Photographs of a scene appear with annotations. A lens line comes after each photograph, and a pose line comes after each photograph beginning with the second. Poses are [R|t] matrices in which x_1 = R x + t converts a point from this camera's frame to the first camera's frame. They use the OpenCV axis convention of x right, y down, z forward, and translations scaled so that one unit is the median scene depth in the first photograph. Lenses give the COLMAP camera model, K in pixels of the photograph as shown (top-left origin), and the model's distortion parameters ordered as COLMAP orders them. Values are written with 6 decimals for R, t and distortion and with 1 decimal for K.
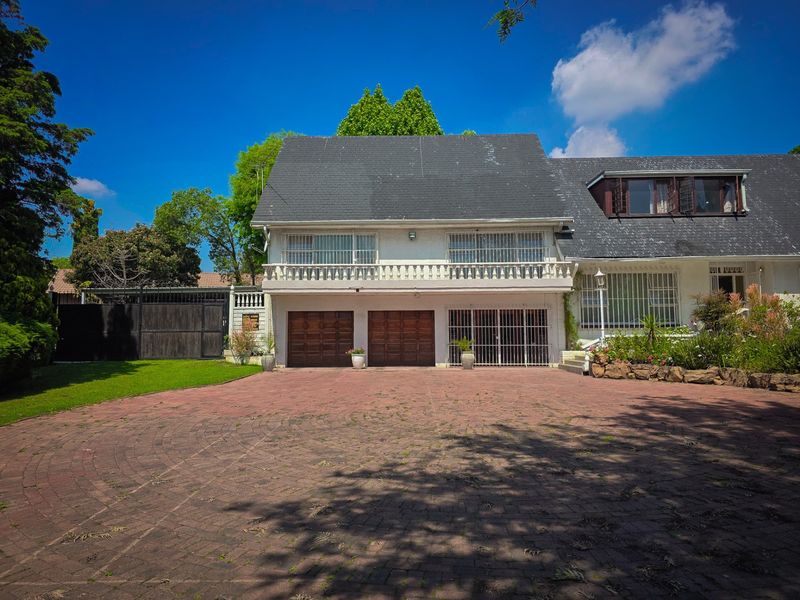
lens RADIAL K [[515.1, 0, 400.2], [0, 515.1, 294.1], [0, 0, 1]] dist [0.058417, -0.039799]
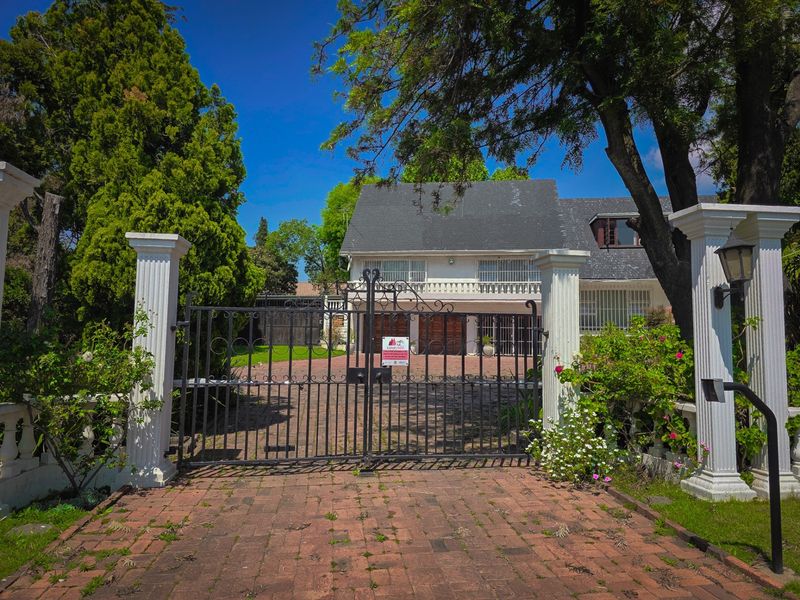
lens RADIAL K [[515.1, 0, 397.1], [0, 515.1, 299.4], [0, 0, 1]] dist [0.058417, -0.039799]
pose [[0.989208, 0.014061, -0.145840, 0.083480], [-0.013712, 0.999900, 0.003400, -0.013242], [0.145873, -0.001364, 0.989302, -0.400282]]
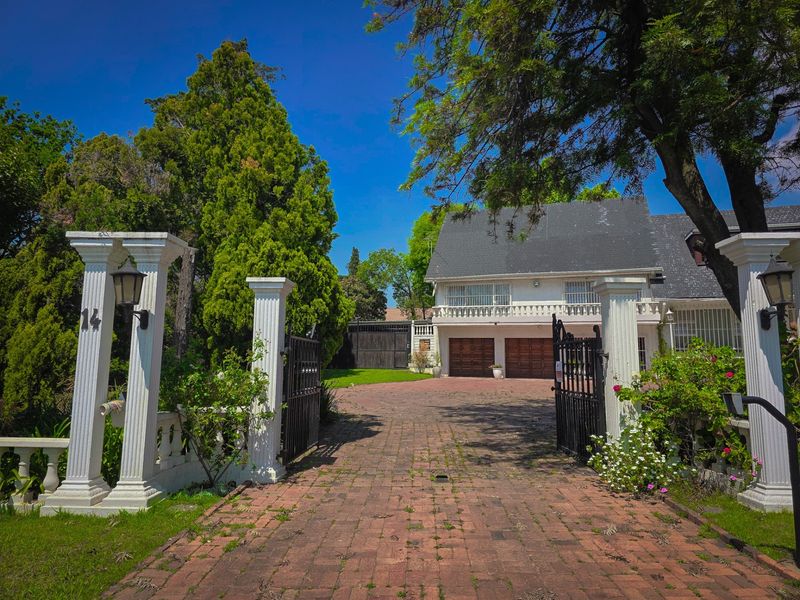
lens RADIAL K [[515.1, 0, 392.5], [0, 515.1, 299.8], [0, 0, 1]] dist [0.058417, -0.039799]
pose [[0.946429, -0.020577, -0.322256, 0.105522], [0.007682, 0.999120, -0.041235, -0.015942], [0.322821, 0.036550, 0.945754, -0.444954]]
